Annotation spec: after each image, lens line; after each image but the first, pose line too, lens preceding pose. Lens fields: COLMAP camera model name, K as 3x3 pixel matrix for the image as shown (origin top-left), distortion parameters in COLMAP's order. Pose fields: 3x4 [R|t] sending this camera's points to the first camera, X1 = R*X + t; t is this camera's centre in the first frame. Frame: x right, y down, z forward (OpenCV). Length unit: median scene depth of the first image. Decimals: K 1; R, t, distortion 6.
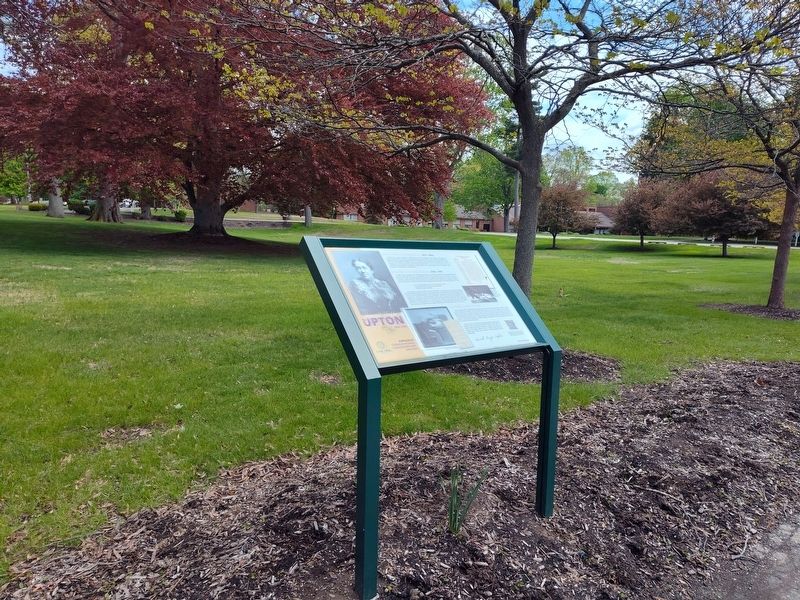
lens RADIAL K [[542.4, 0, 400.0], [0, 542.4, 300.0], [0, 0, 1]] dist [0.051029, 0.000156]
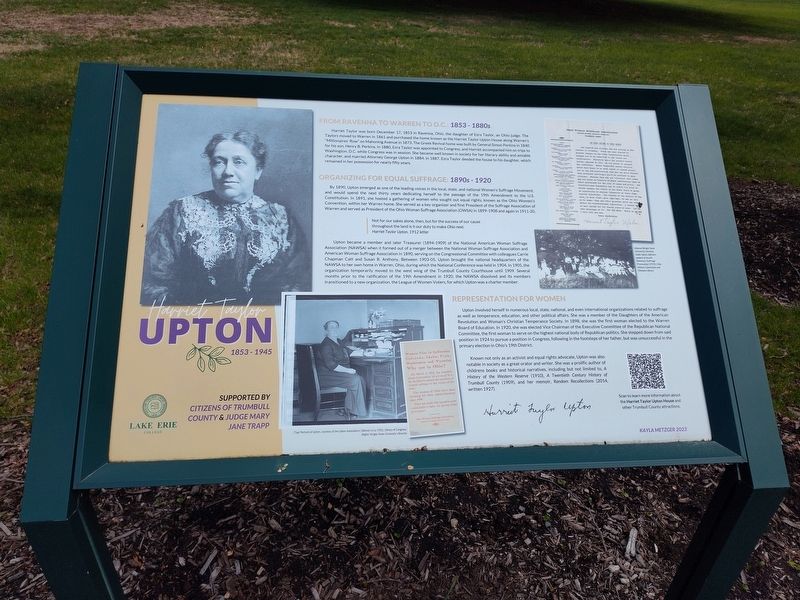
lens RADIAL K [[542.4, 0, 400.0], [0, 542.4, 300.0], [0, 0, 1]] dist [0.051029, 0.000156]
pose [[0.845673, 0.276903, -0.456247, 0.238172], [-0.074724, 0.907886, 0.412505, -0.138969], [0.528444, -0.314751, 0.788466, 0.715088]]
